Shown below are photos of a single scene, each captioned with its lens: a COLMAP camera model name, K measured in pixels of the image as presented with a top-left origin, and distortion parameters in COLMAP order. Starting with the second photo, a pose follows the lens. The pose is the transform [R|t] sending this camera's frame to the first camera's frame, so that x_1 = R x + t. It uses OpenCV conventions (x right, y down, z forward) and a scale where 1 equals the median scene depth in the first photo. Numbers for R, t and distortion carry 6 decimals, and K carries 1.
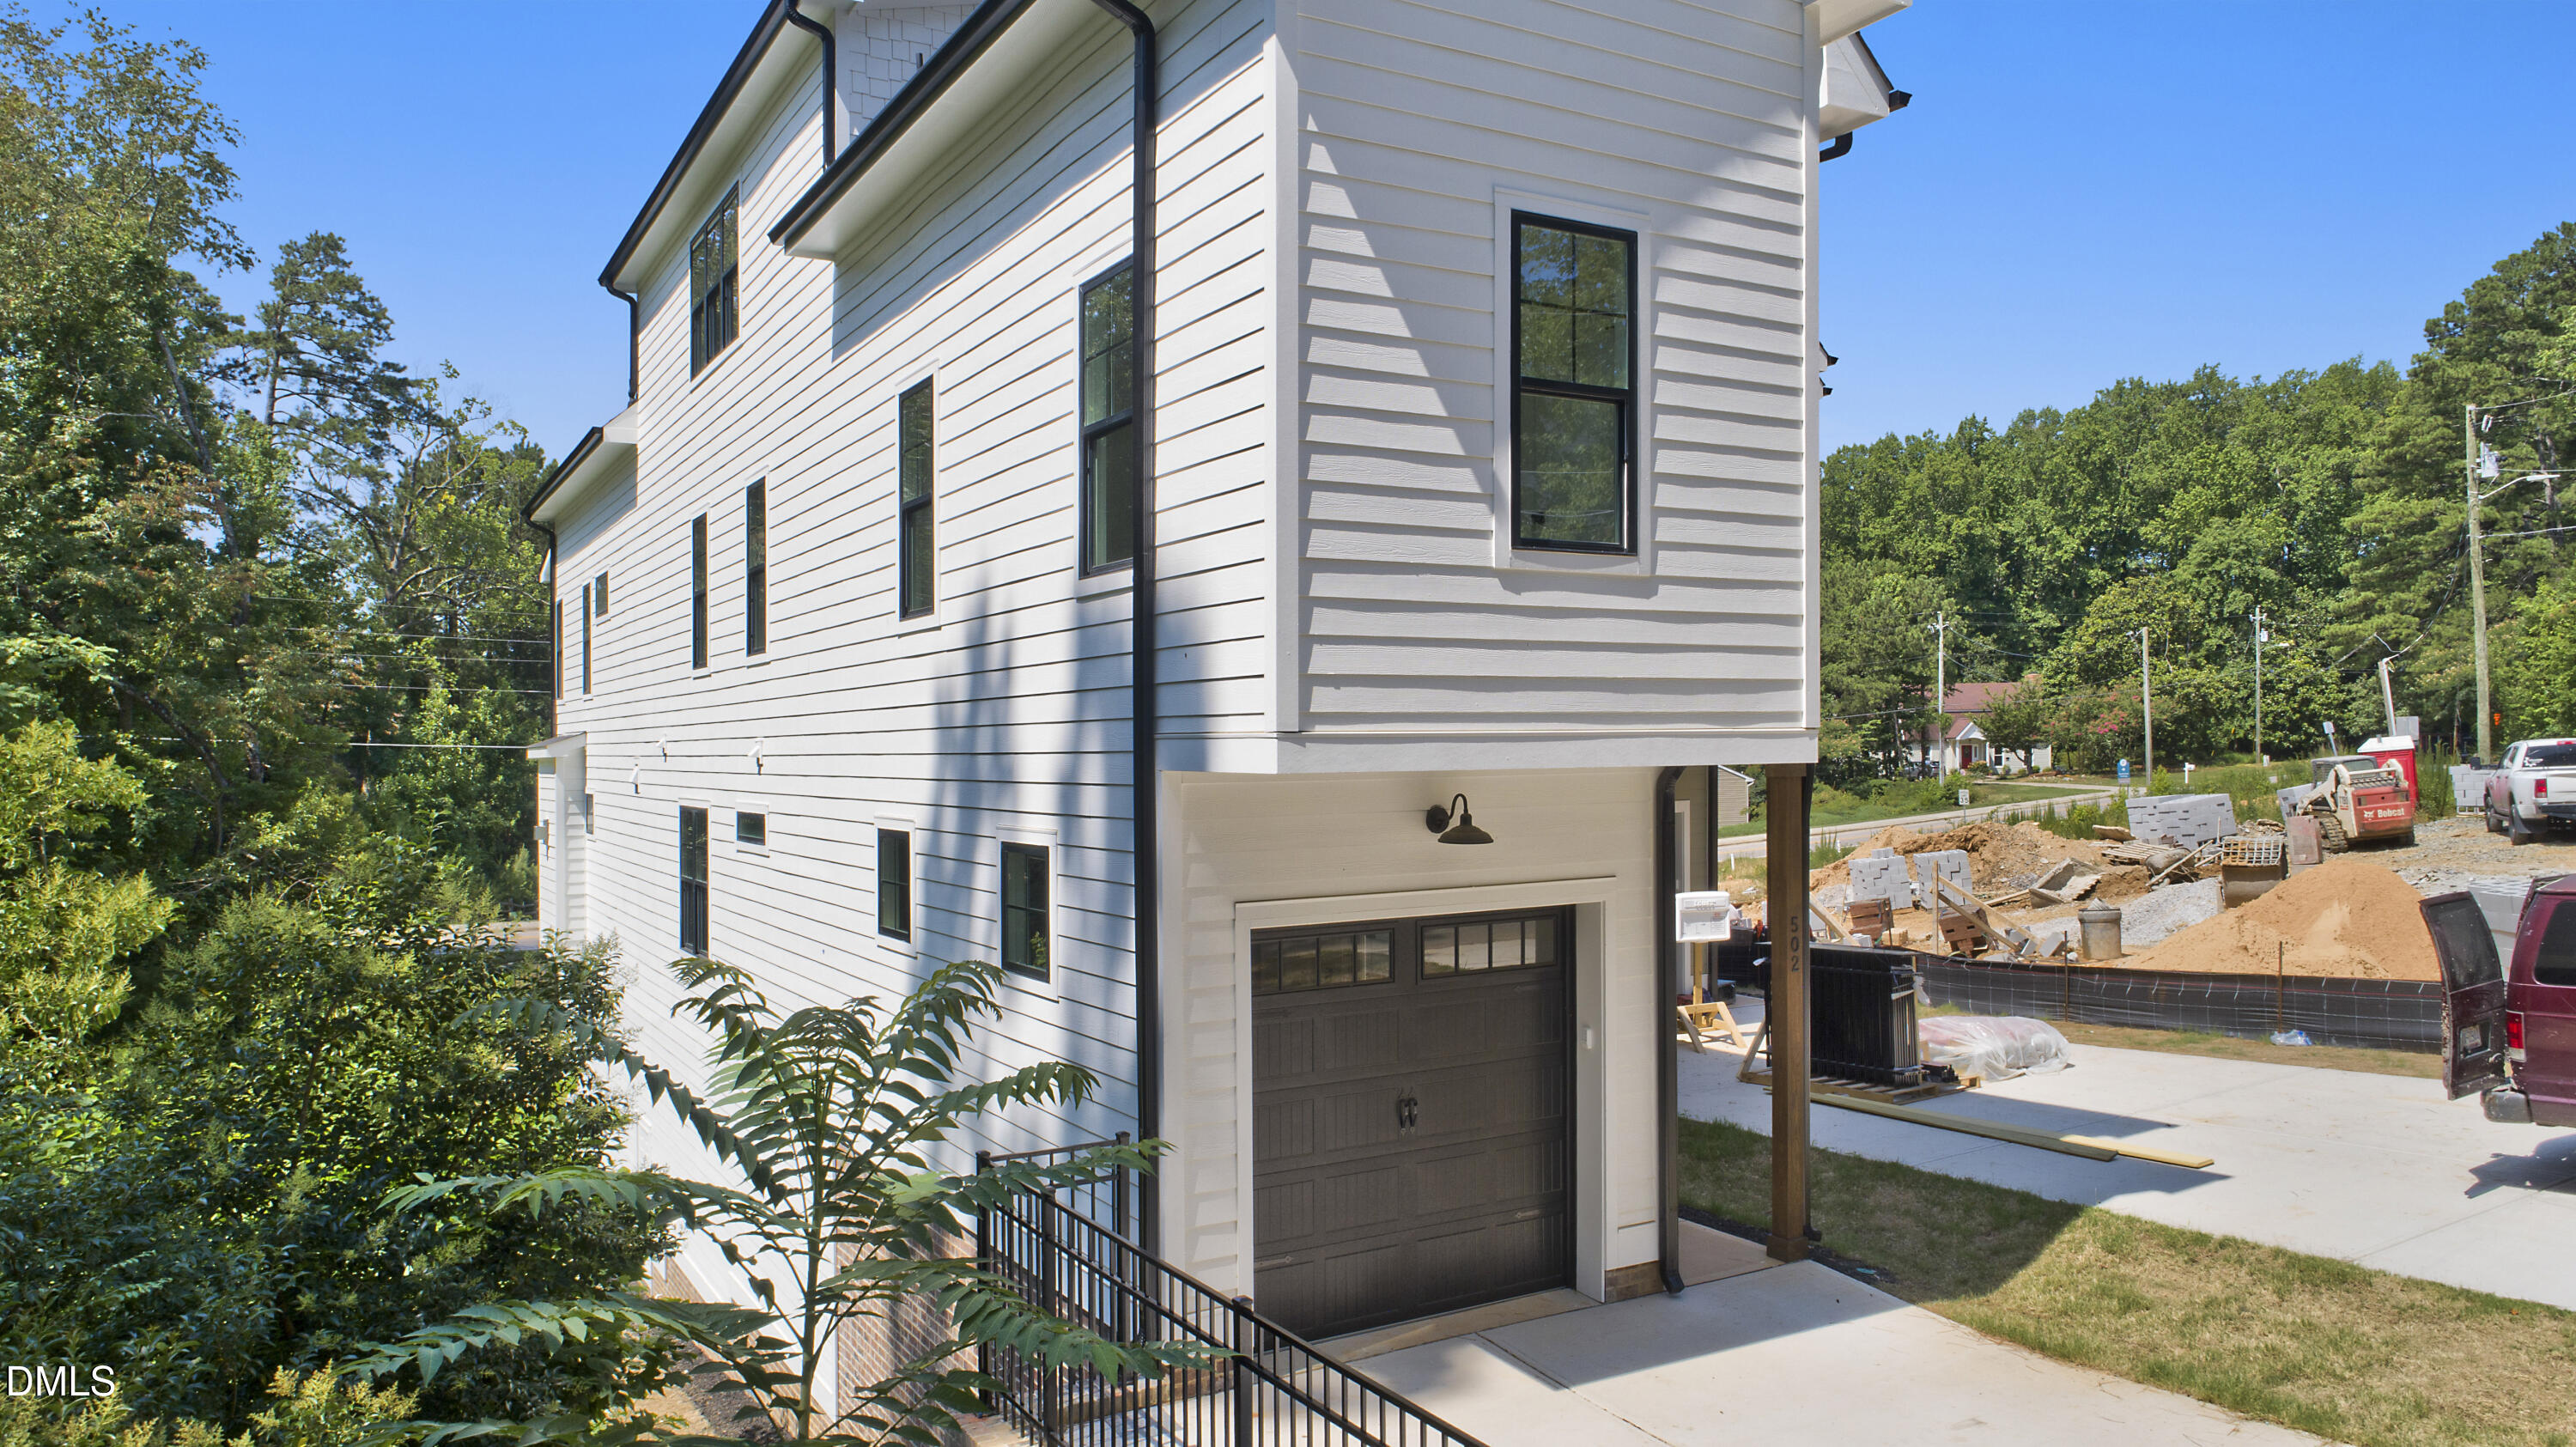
lens RADIAL K [[1713.9, 0, 1333.2], [0, 1713.9, 720.3], [0, 0, 1]] dist [-0.006438, 0.000667]
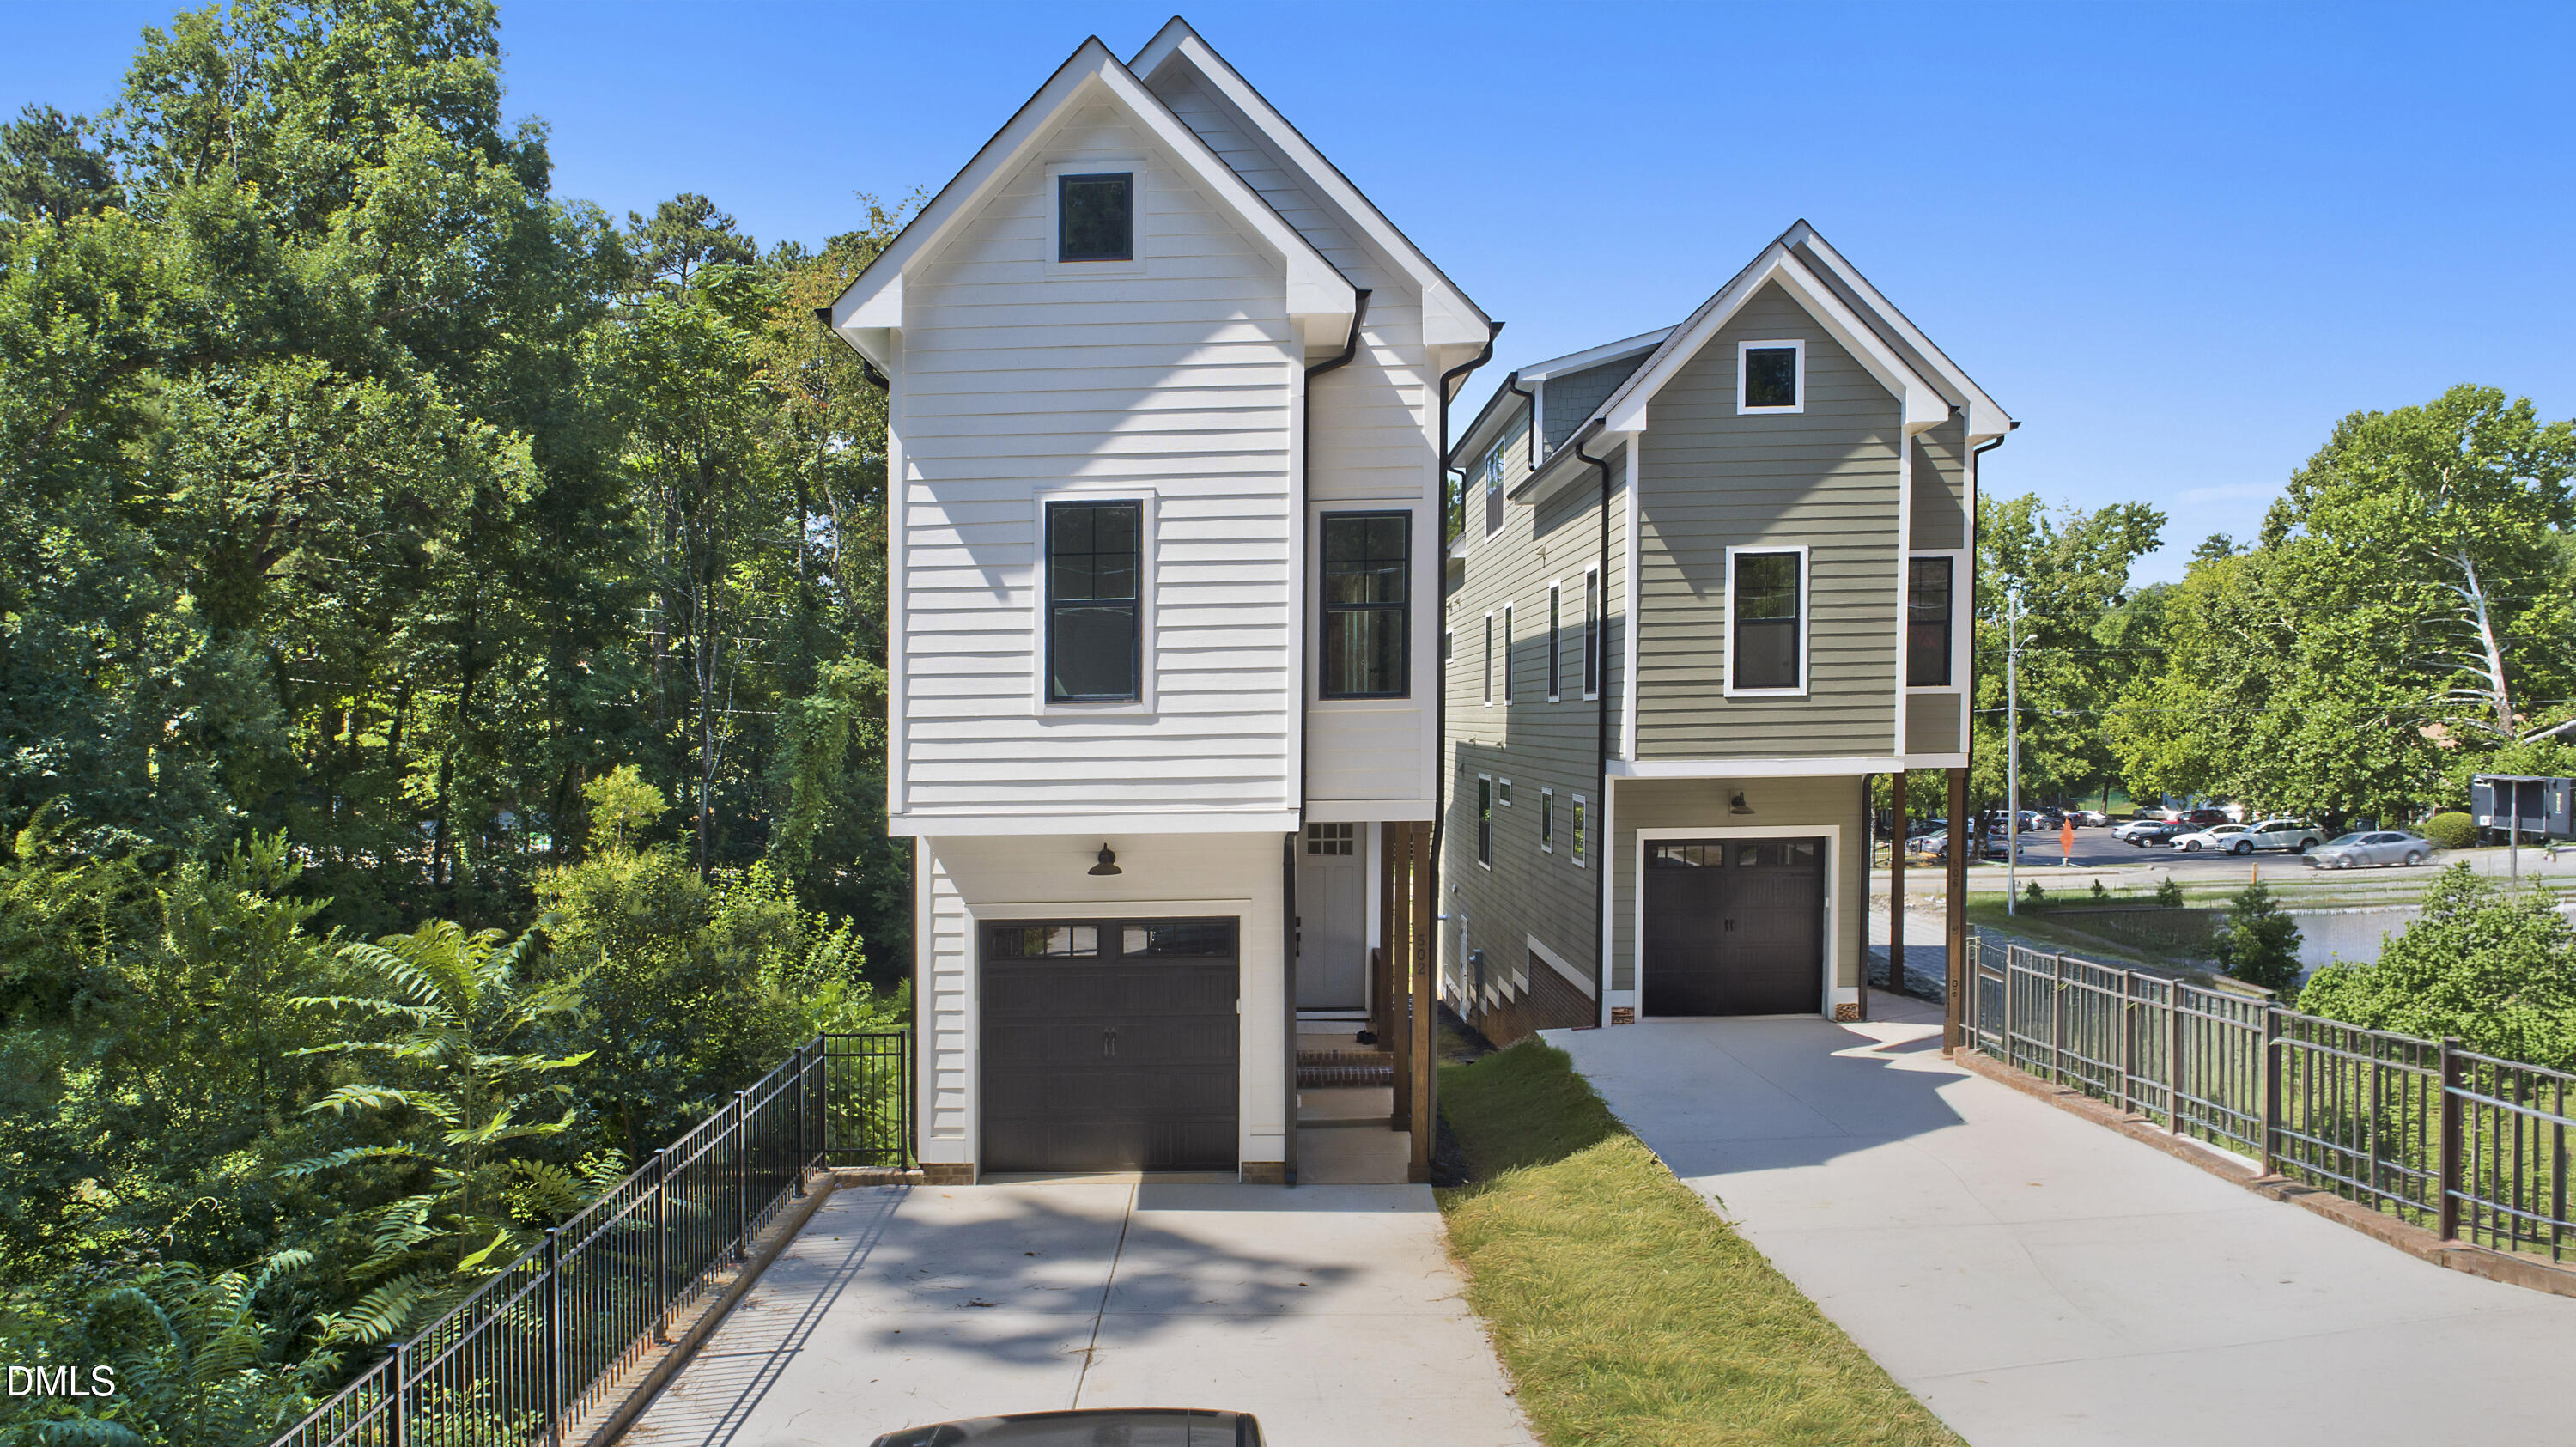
lens RADIAL K [[1806.4, 0, 1186.8], [0, 1806.4, 766.5], [0, 0, 1]] dist [-0.007539, -0.001378]
pose [[0.828863, 0.012981, -0.559301, 0.311186], [0.015211, 0.998838, 0.045724, -0.030019], [0.559245, -0.046407, 0.827703, -0.100590]]
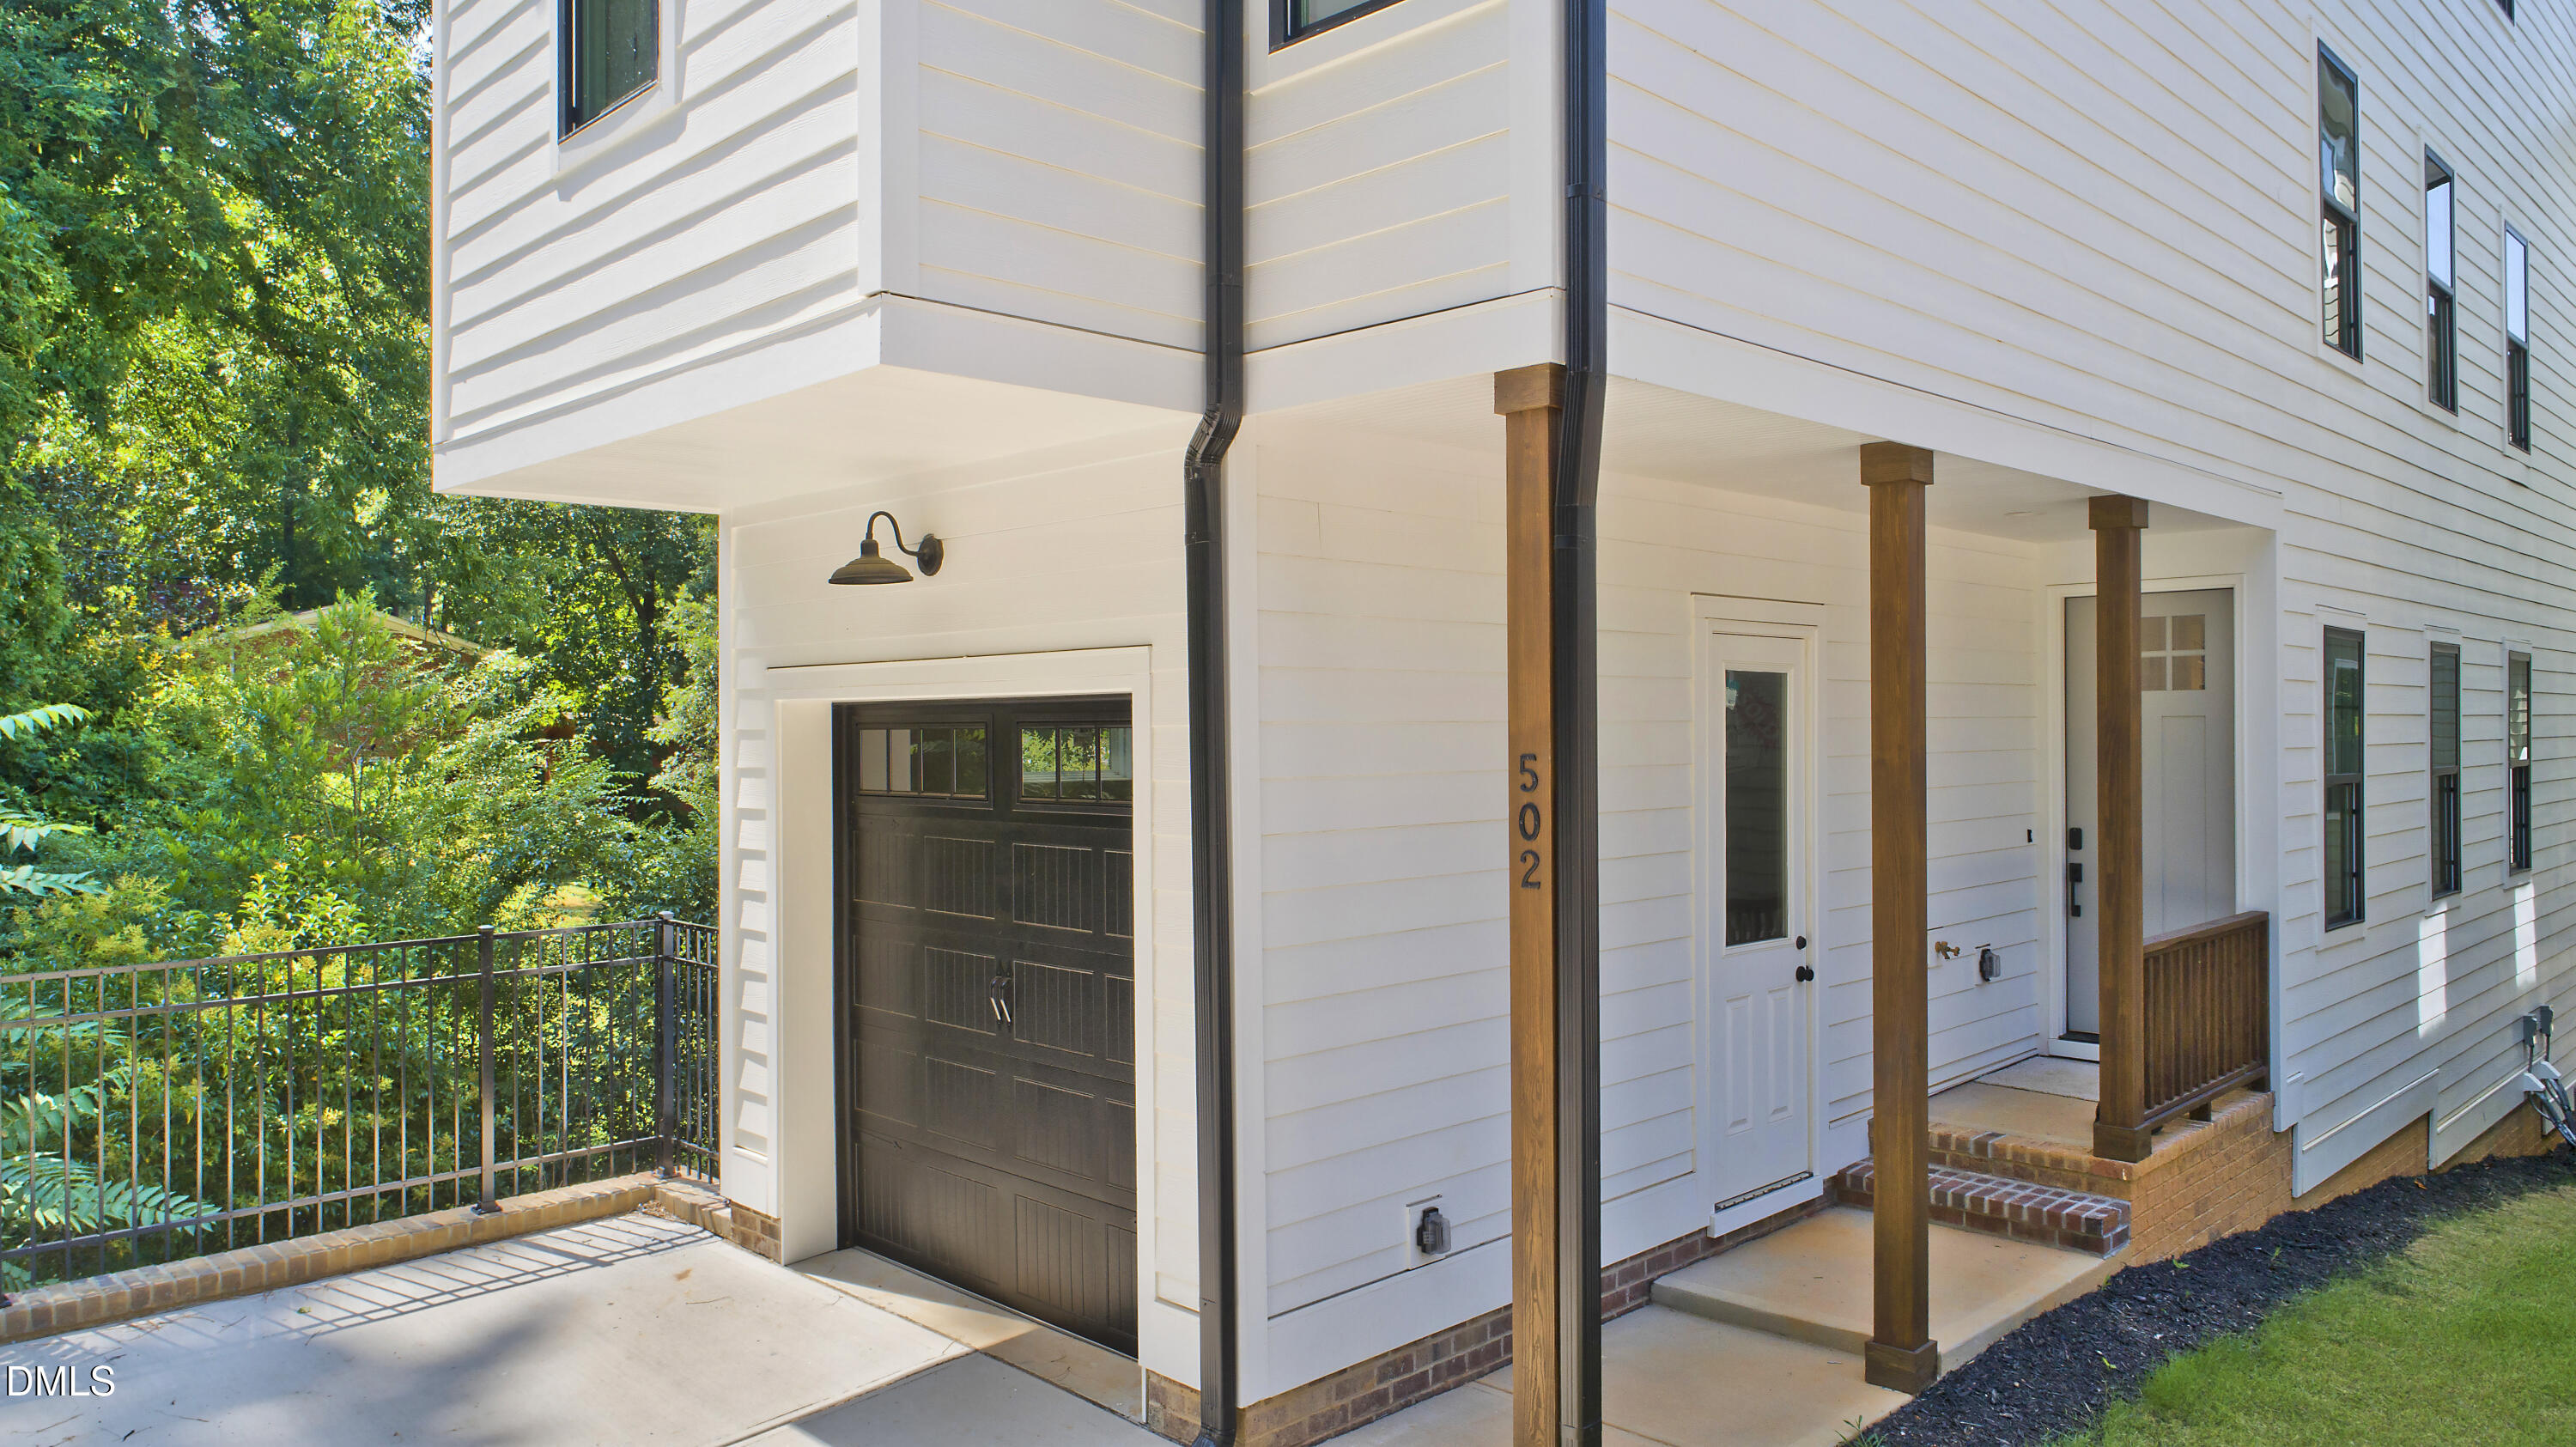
lens RADIAL K [[1730.4, 0, 1301.8], [0, 1730.4, 681.9], [0, 0, 1]] dist [-0.004492, -0.002665]
pose [[0.231336, -0.012111, -0.972798, 0.221828], [0.017022, 0.999820, -0.008400, 0.034428], [0.972725, -0.014616, 0.231501, 0.291487]]
